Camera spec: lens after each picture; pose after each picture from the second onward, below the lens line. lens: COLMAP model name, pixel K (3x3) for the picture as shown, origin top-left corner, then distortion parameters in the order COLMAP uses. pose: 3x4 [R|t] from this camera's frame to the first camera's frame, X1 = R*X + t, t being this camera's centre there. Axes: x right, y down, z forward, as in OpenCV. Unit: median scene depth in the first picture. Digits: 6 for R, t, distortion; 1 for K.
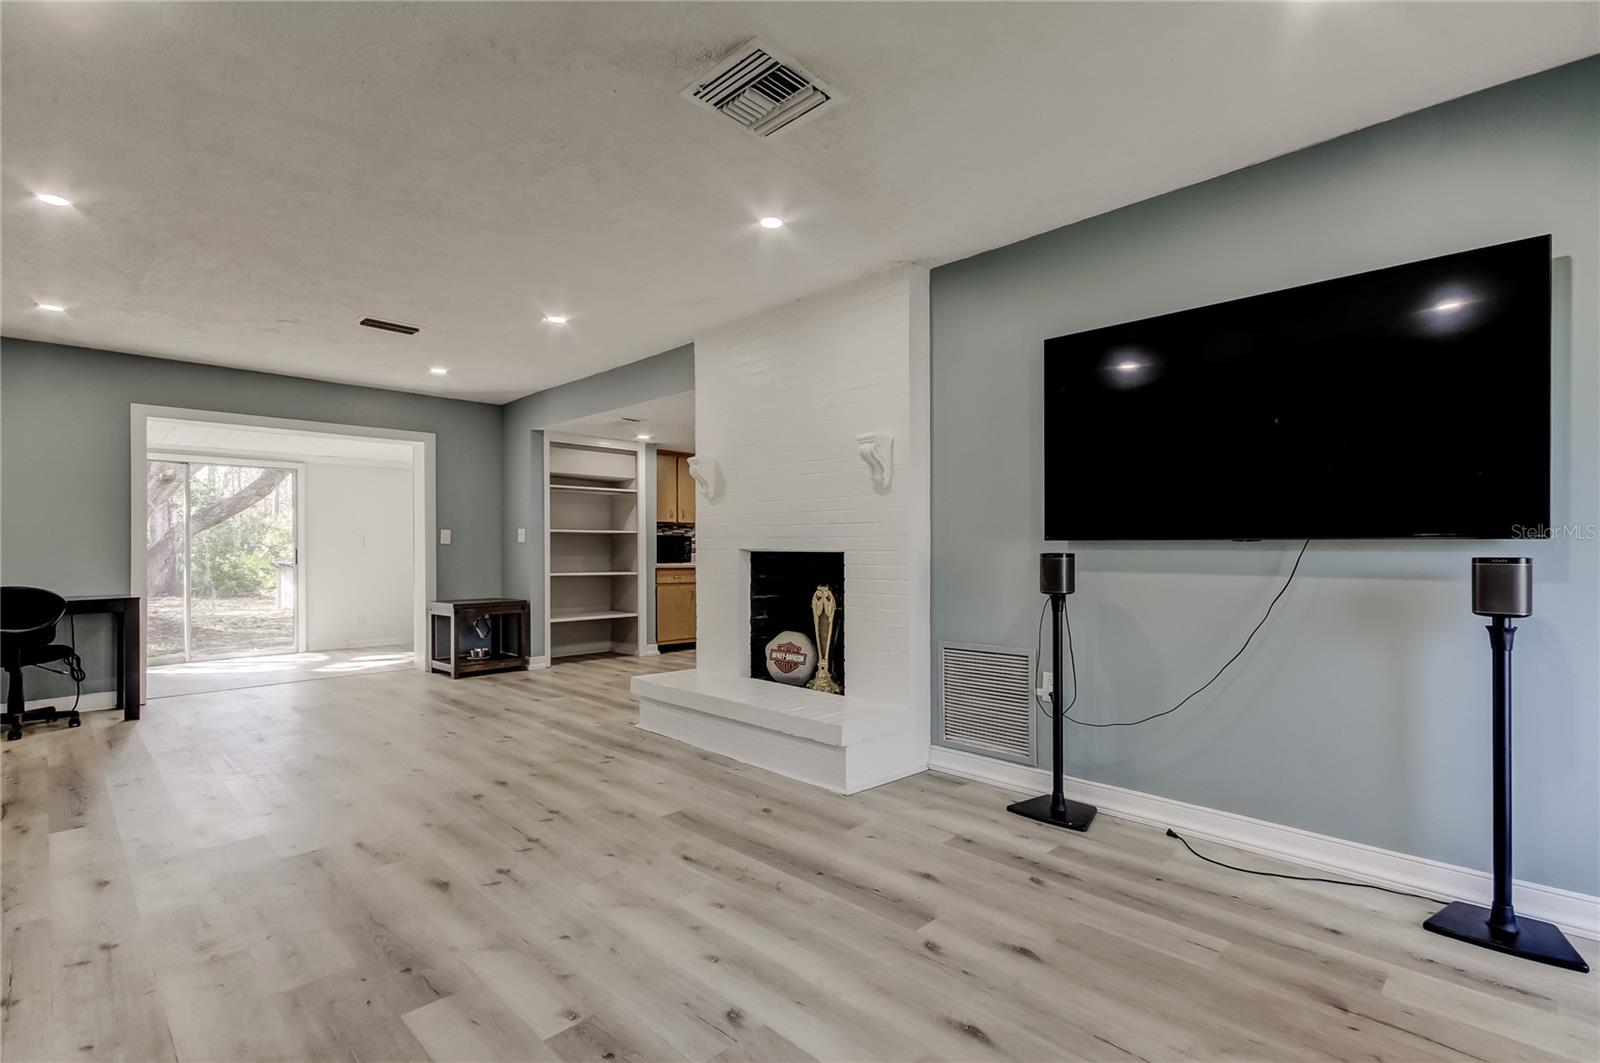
lens RADIAL K [[733.5, 0, 876.0], [0, 733.5, 554.8], [0, 0, 1]] dist [0.003882, 0.000159]
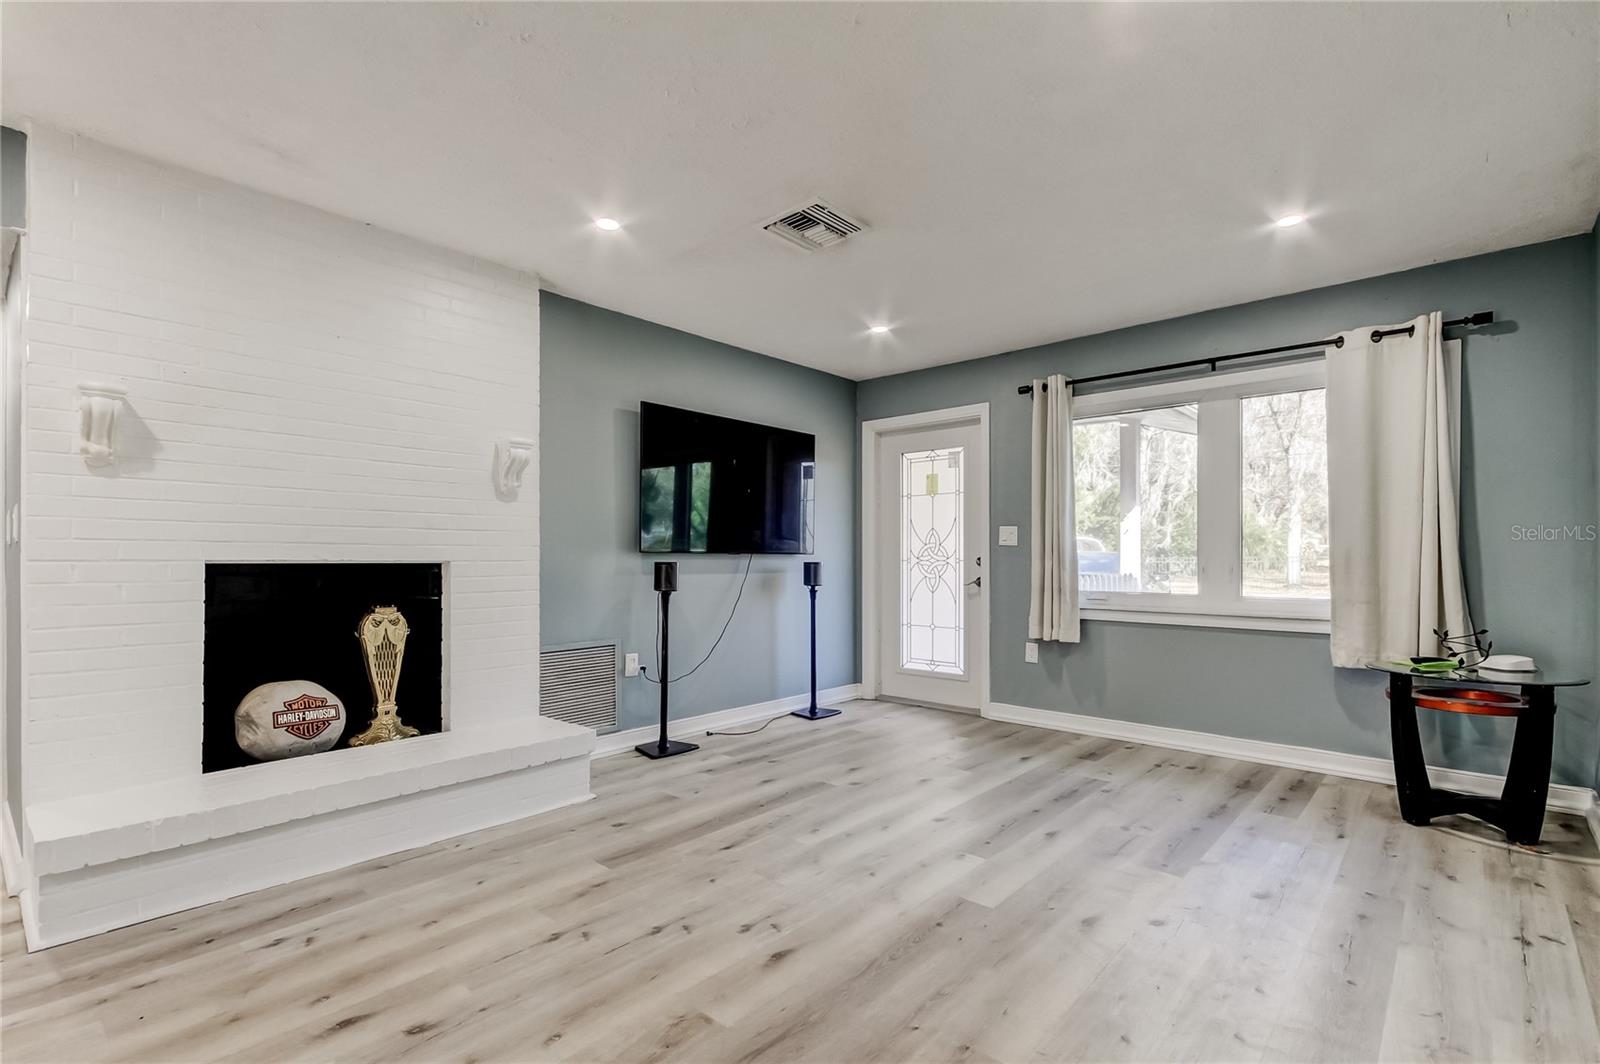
lens RADIAL K [[750.0, 0, 743.9], [0, 750.0, 562.8], [0, 0, 1]] dist [0.020200, 0.000678]
pose [[0.031482, -0.006936, 0.999480, -0.991697], [0.008295, 0.999943, 0.006678, -0.007445], [-0.999470, 0.008081, 0.031538, 0.686884]]
